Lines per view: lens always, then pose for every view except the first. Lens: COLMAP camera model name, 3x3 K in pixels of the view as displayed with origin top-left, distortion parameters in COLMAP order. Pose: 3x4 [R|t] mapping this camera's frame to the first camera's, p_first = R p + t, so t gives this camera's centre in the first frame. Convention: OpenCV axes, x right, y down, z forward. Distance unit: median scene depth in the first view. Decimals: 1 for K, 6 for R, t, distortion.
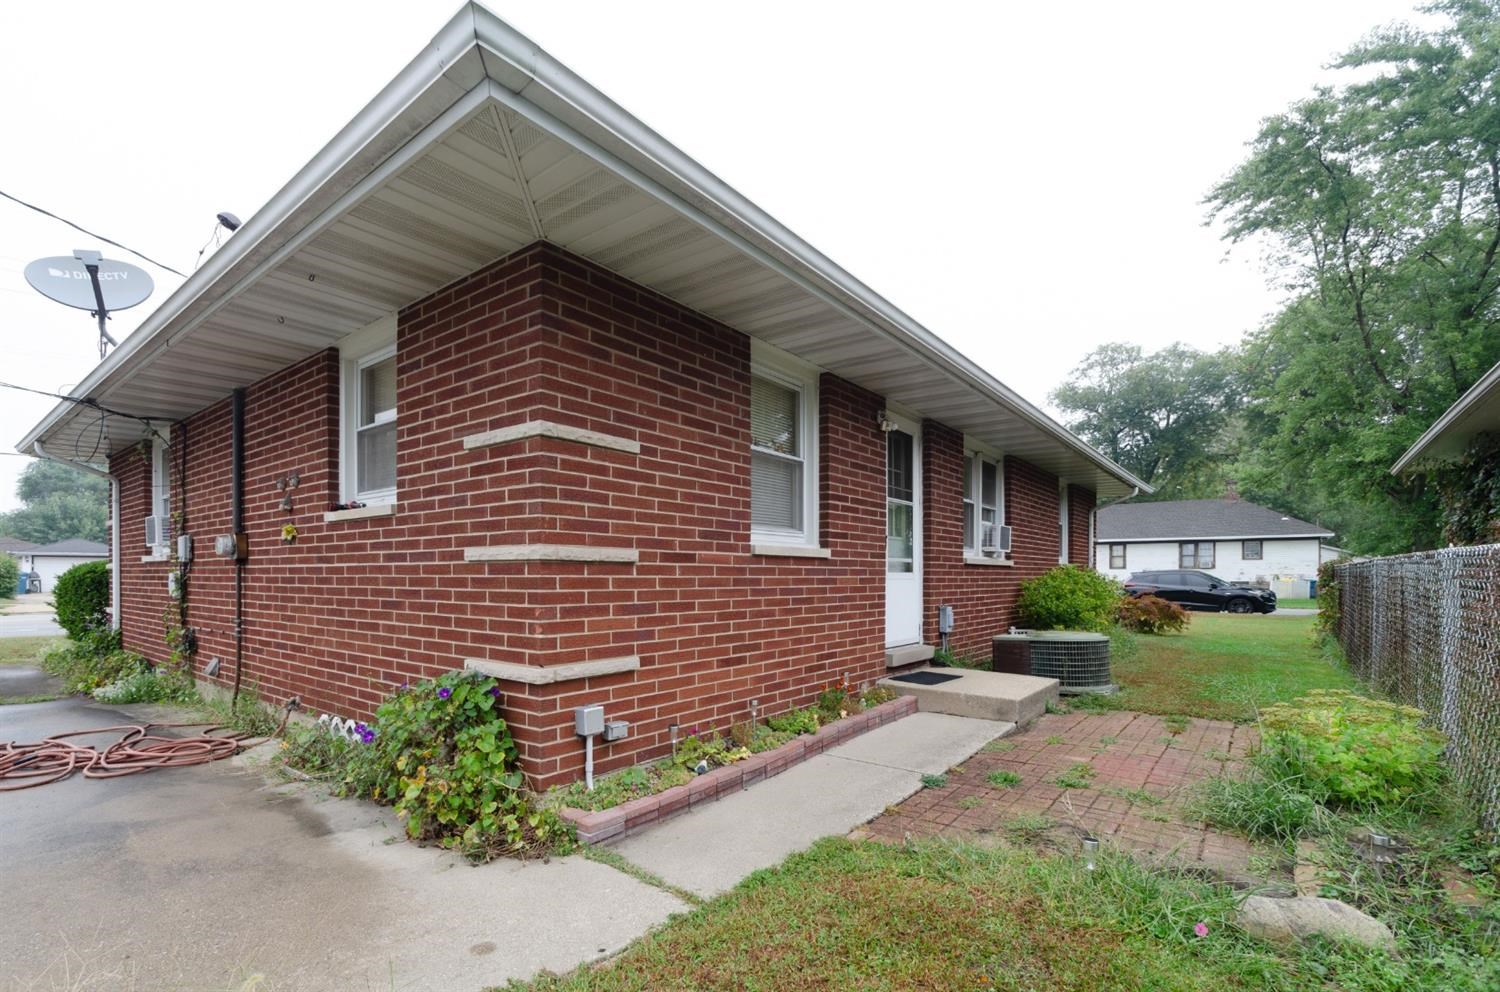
lens RADIAL K [[681.6, 0, 750.0], [0, 681.6, 496.0], [0, 0, 1]] dist [0.000723, 0.000011]
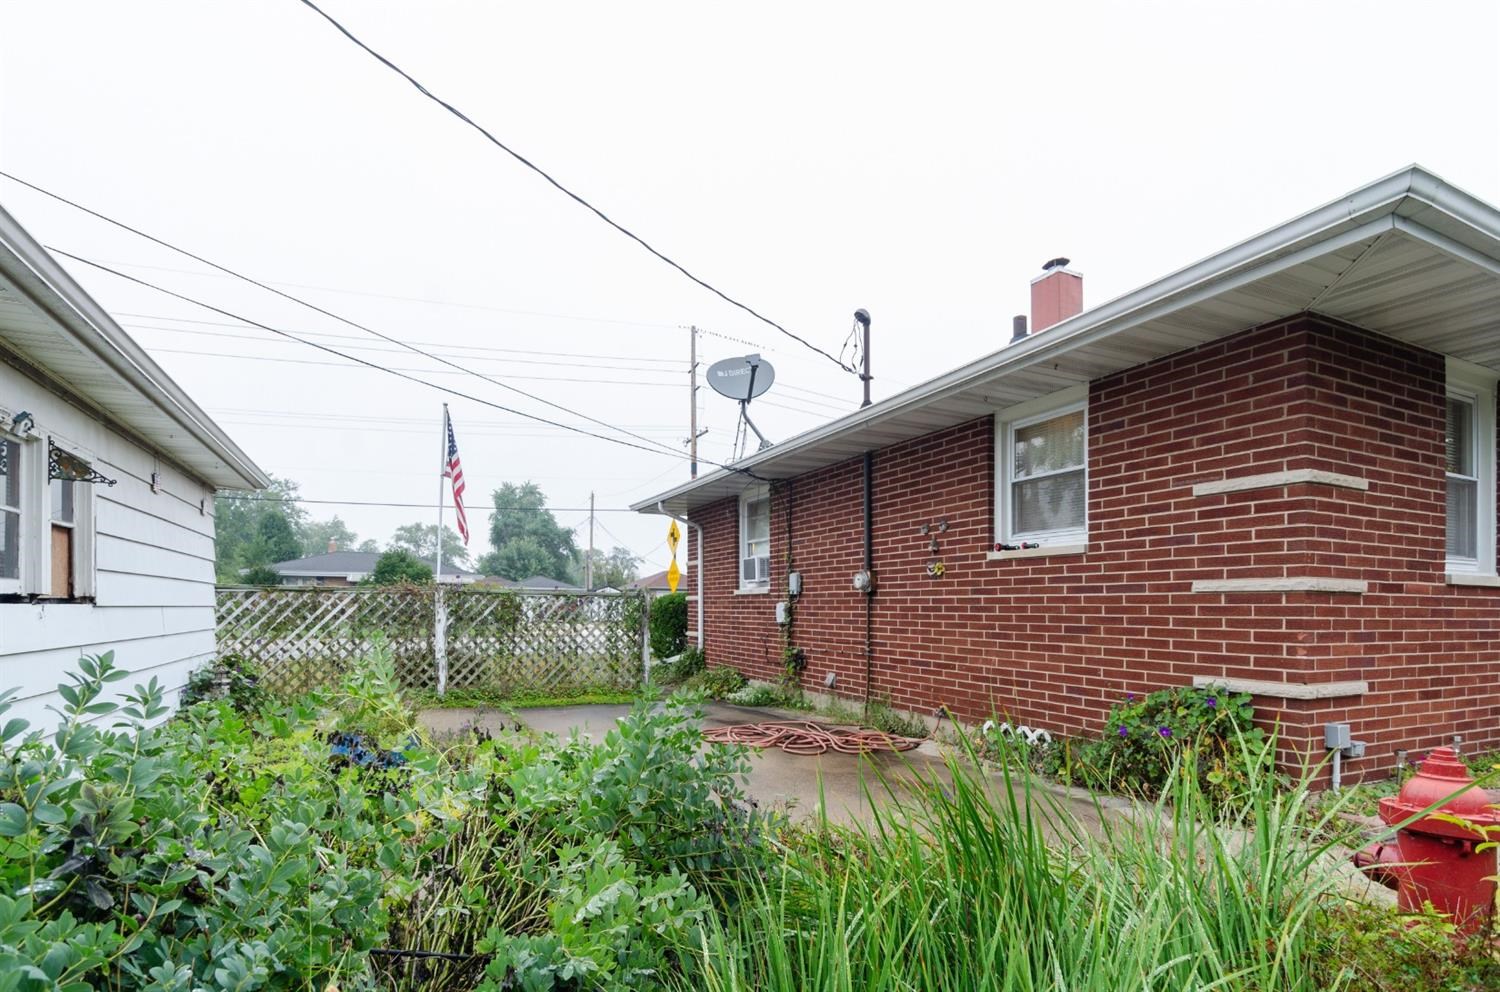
lens RADIAL K [[773.3, 0, 753.2], [0, 773.3, 540.3], [0, 0, 1]] dist [-0.001579, -0.000819]
pose [[0.899895, -0.033035, -0.434853, -0.411040], [0.044552, 0.998874, 0.016315, -0.037878], [0.433825, -0.034056, 0.900353, -0.402598]]
